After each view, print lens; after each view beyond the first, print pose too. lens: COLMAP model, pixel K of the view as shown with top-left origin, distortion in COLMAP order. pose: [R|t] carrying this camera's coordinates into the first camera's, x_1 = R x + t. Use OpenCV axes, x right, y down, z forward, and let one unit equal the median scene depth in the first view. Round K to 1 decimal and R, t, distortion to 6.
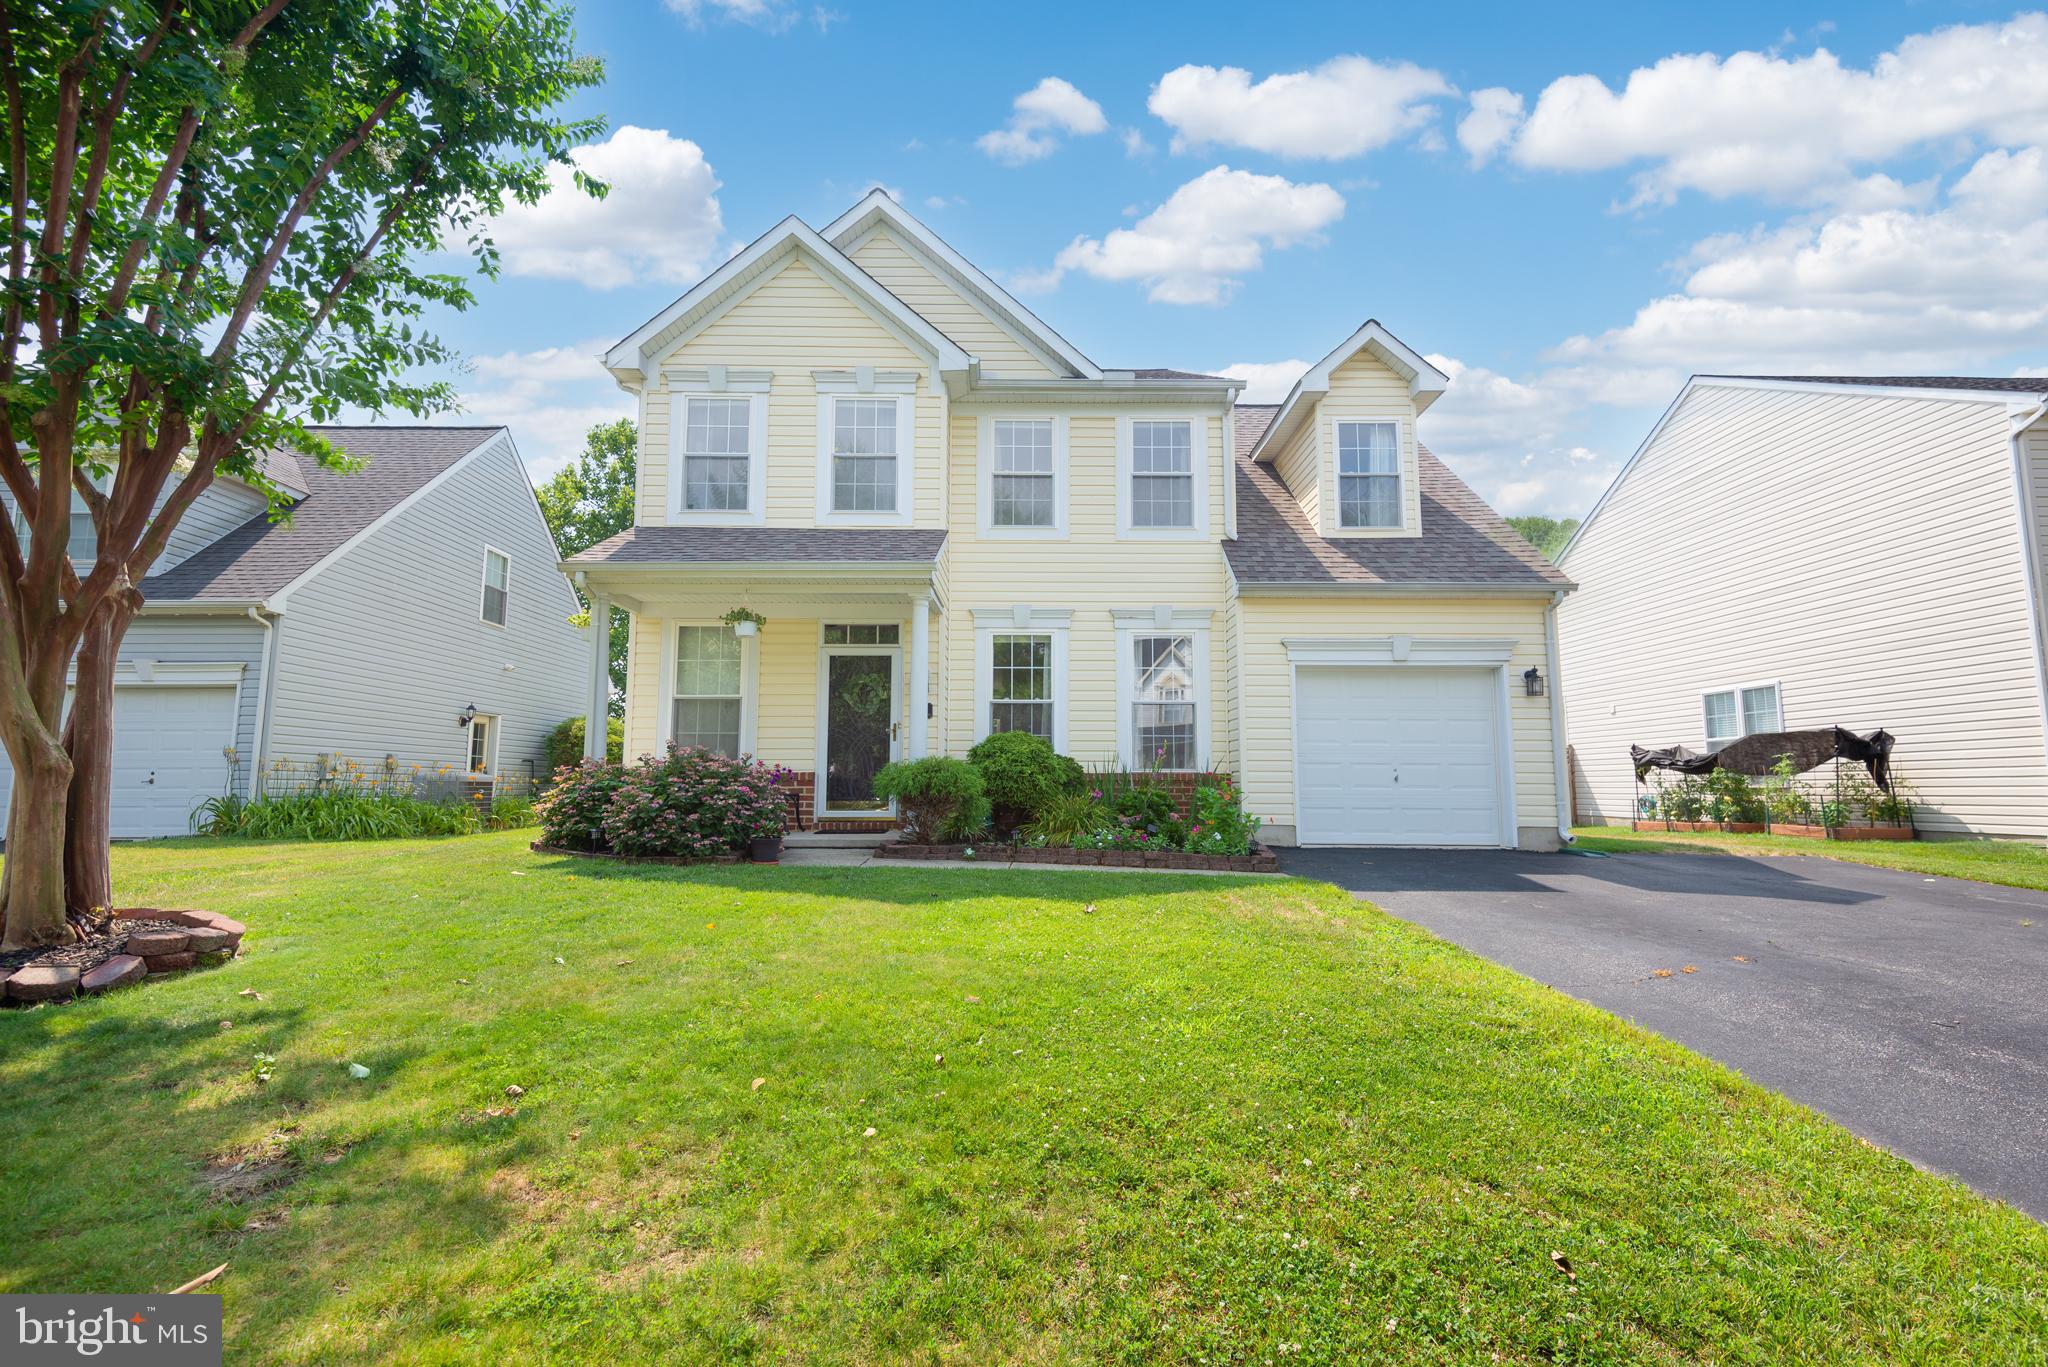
lens RADIAL K [[921.1, 0, 1027.8], [0, 921.1, 682.8], [0, 0, 1]] dist [0.041416, -0.025016]
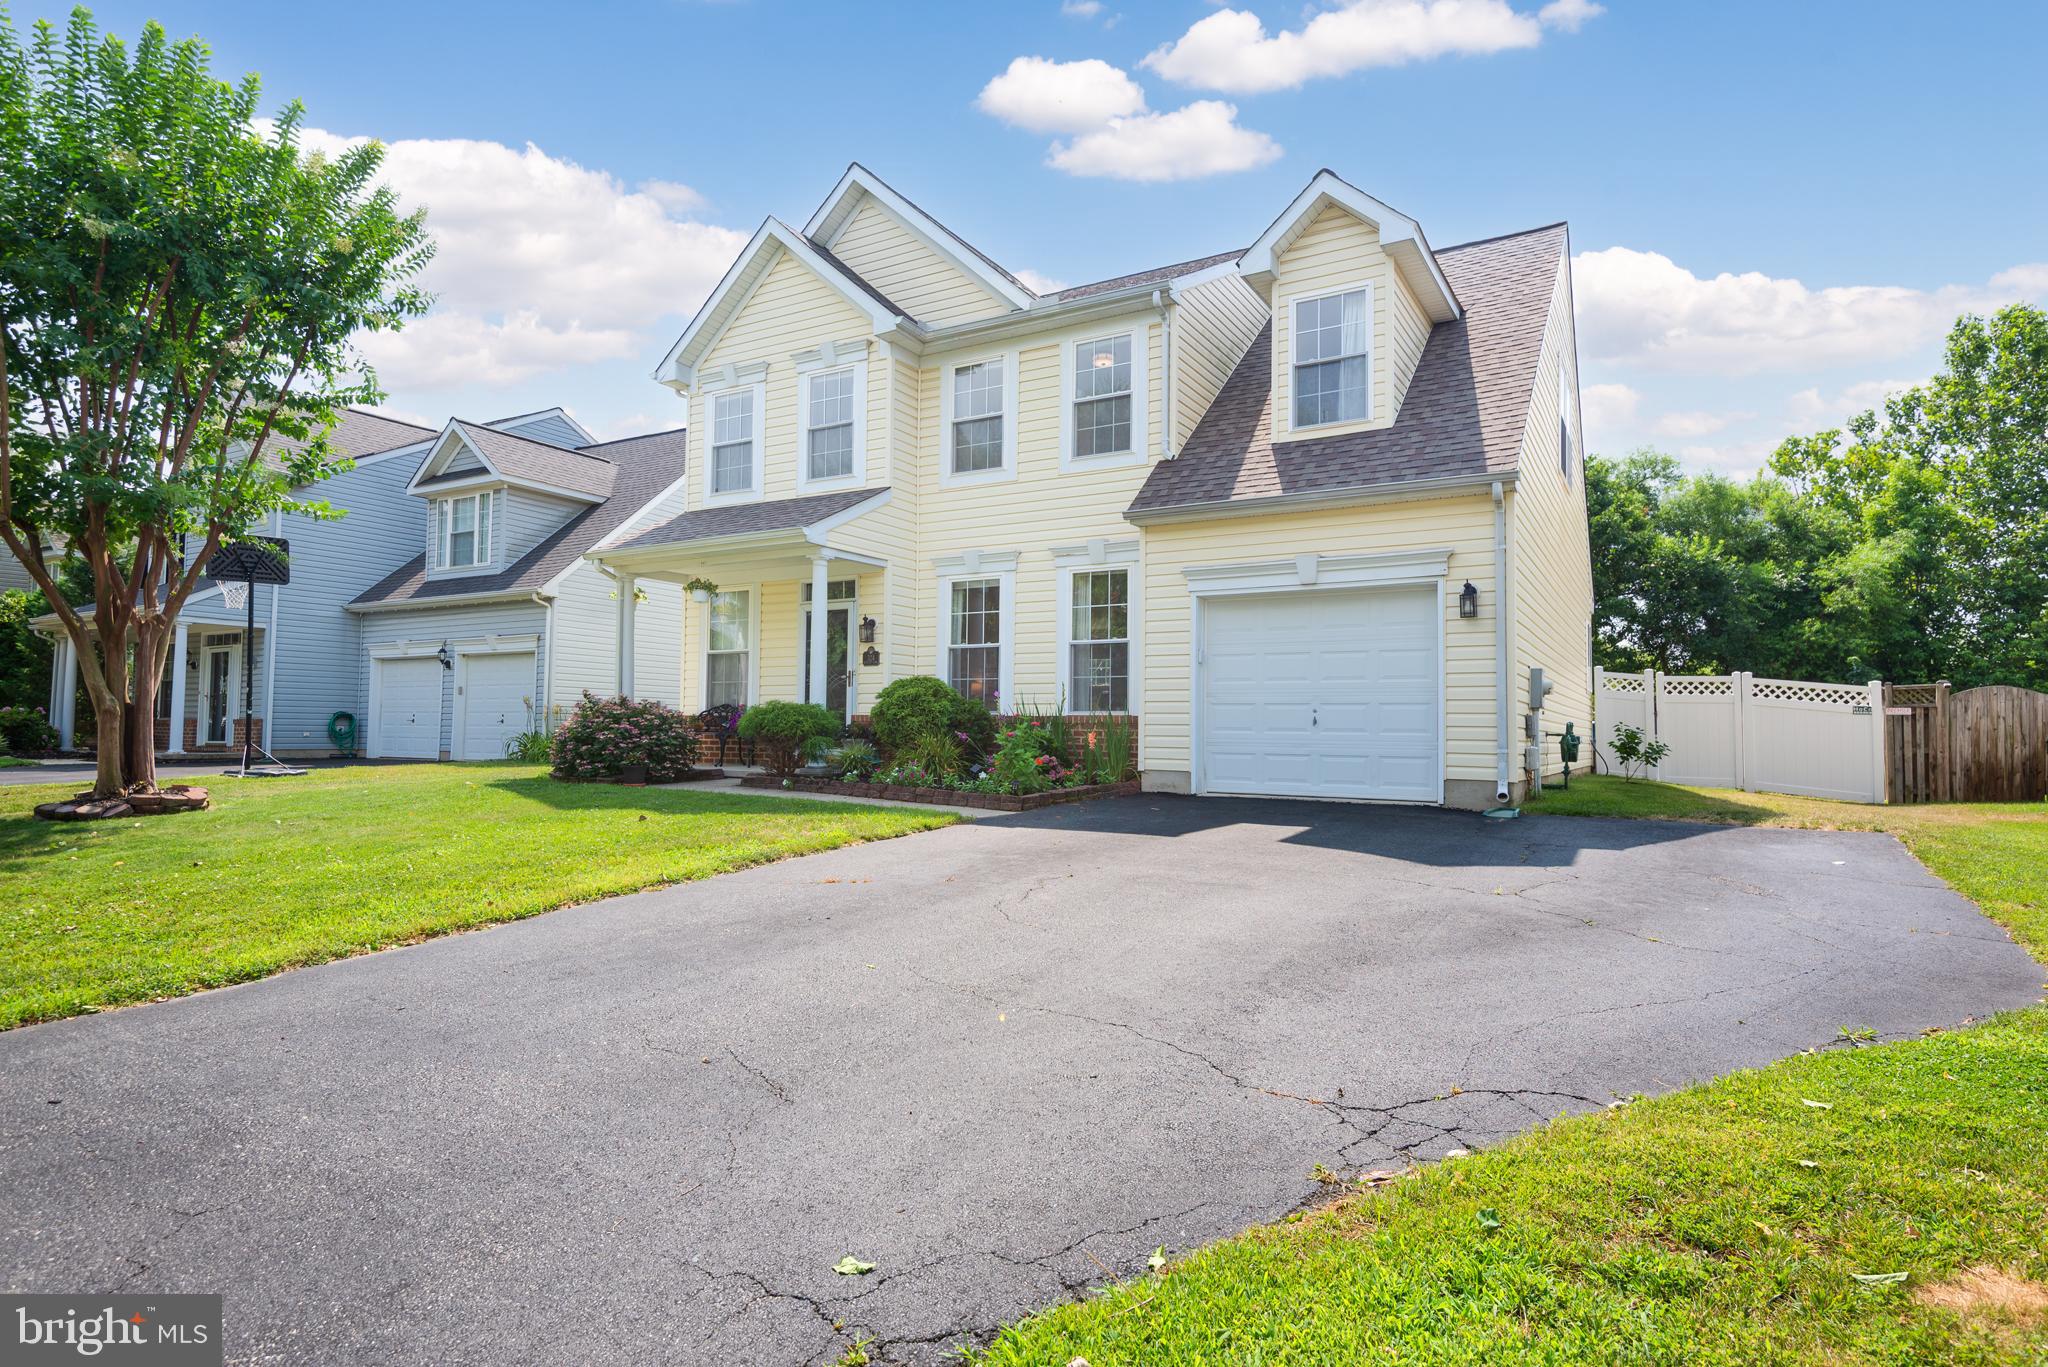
lens RADIAL K [[1092.8, 0, 1024.0], [0, 1092.8, 683.5], [0, 0, 1]] dist [0.034842, -0.000199]
pose [[0.857130, -0.015738, -0.514860, 0.672857], [0.049194, 0.997465, 0.051406, 0.002528], [0.512746, -0.069390, 0.855732, -0.010589]]
